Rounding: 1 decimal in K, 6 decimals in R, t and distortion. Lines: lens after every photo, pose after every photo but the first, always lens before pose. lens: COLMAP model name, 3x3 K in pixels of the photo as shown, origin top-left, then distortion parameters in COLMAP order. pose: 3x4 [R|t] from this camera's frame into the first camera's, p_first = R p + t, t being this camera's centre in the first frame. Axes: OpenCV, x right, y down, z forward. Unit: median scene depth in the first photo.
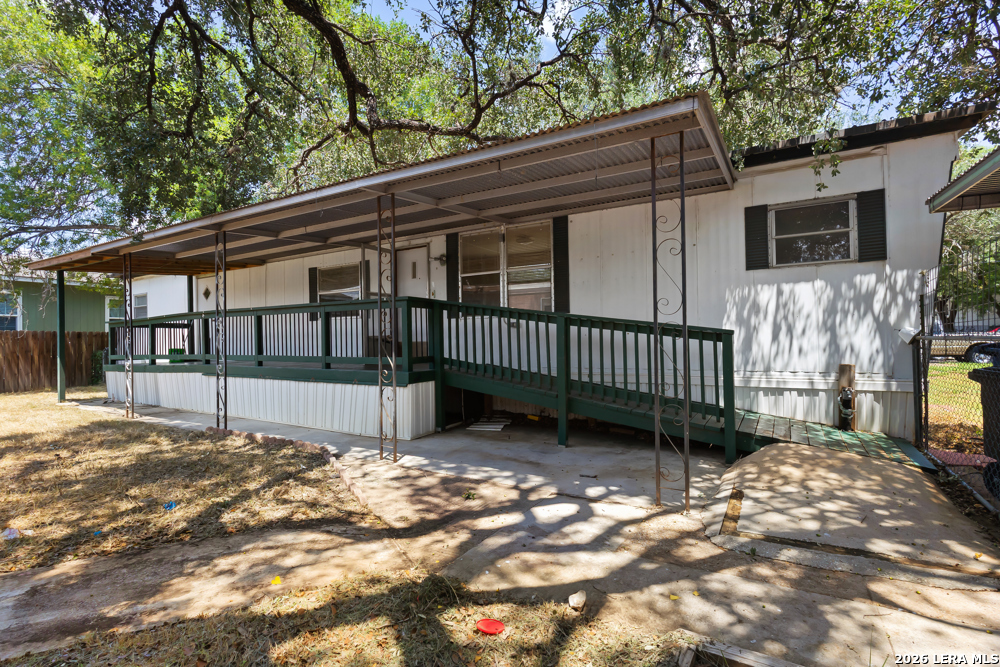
lens RADIAL K [[457.9, 0, 494.2], [0, 457.9, 338.0], [0, 0, 1]] dist [0.009654, -0.004508]
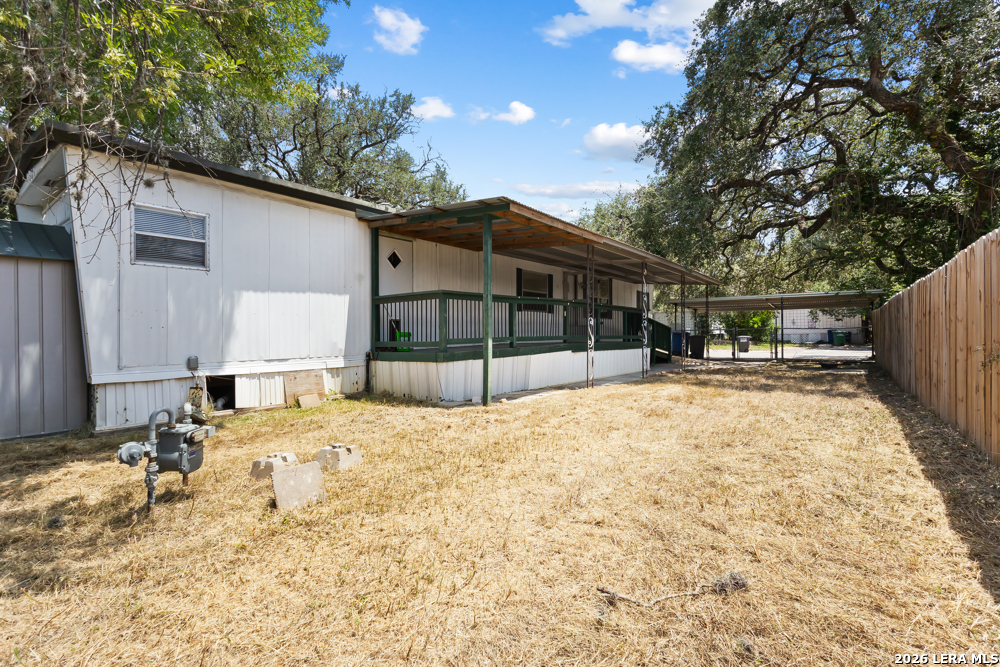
lens RADIAL K [[457.9, 0, 494.2], [0, 457.9, 338.0], [0, 0, 1]] dist [0.009654, -0.004508]
pose [[0.132143, -0.011270, 0.991167, -1.704053], [-0.014154, 0.999812, 0.013256, 0.024299], [-0.991130, -0.015781, 0.131959, 0.905817]]
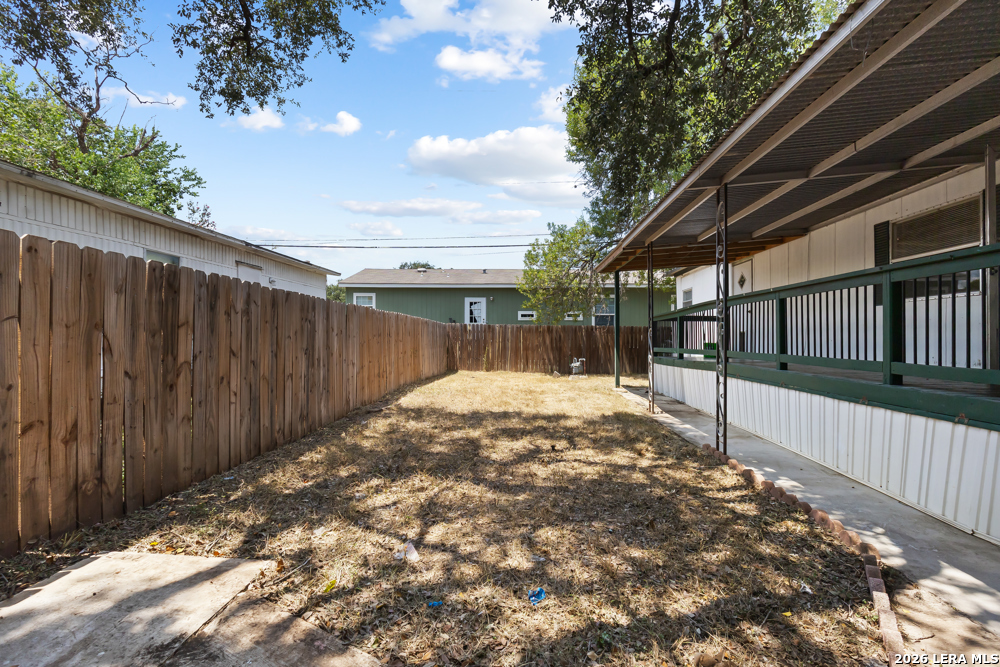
lens RADIAL K [[457.9, 0, 494.2], [0, 457.9, 338.0], [0, 0, 1]] dist [0.009654, -0.004508]
pose [[0.450096, 0.015094, -0.892853, -0.075929], [-0.004467, 0.999883, 0.014651, 0.003599], [0.892969, -0.002606, 0.450110, 0.281094]]
